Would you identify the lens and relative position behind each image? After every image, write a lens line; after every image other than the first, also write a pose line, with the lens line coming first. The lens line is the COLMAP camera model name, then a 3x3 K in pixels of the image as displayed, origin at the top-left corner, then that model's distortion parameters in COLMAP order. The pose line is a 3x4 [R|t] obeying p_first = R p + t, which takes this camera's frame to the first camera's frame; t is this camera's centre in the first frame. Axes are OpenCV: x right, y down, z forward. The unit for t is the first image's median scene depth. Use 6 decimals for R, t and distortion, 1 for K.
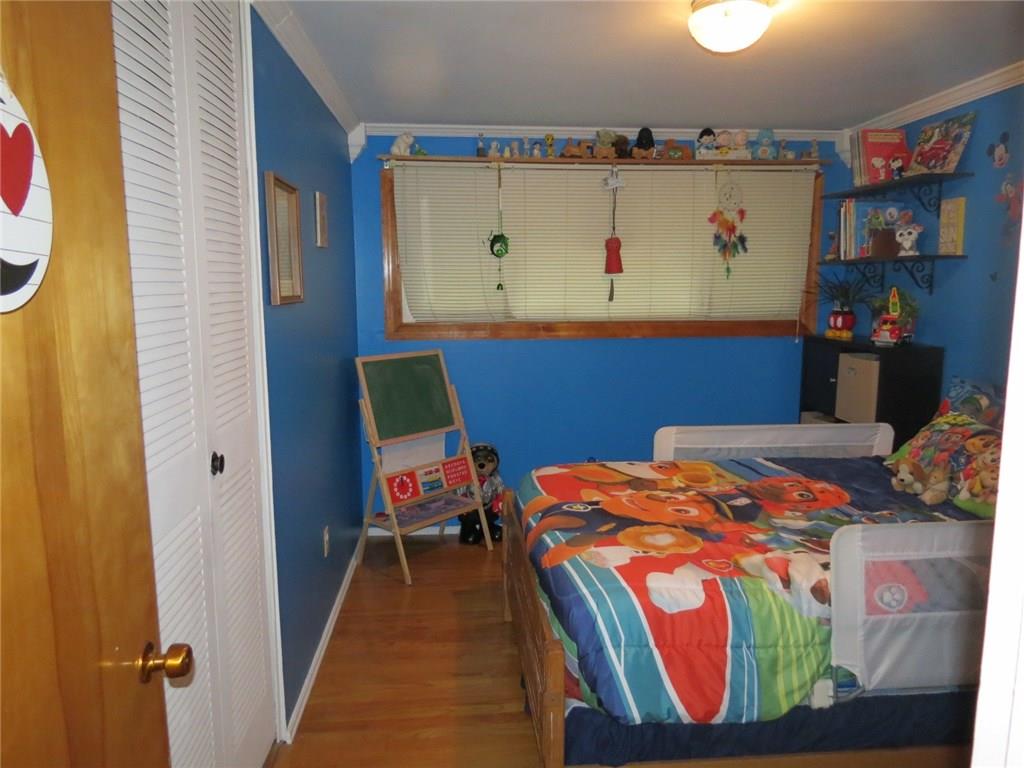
lens RADIAL K [[724.3, 0, 511.2], [0, 724.3, 386.1], [0, 0, 1]] dist [-0.032816, 0.008975]
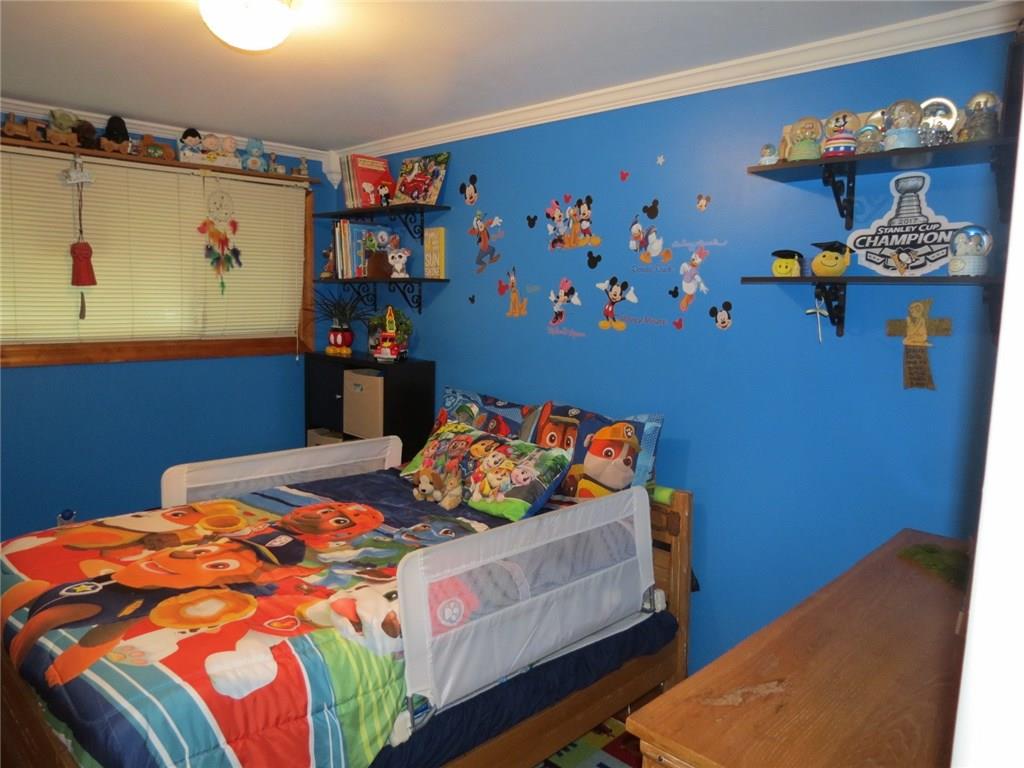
lens RADIAL K [[724.3, 0, 511.1], [0, 724.3, 380.9], [0, 0, 1]] dist [-0.032816, 0.008975]
pose [[0.754552, -0.055277, 0.653908, -0.043670], [0.067643, 0.997690, 0.006283, -0.025816], [-0.652745, 0.039492, 0.756548, 0.086687]]
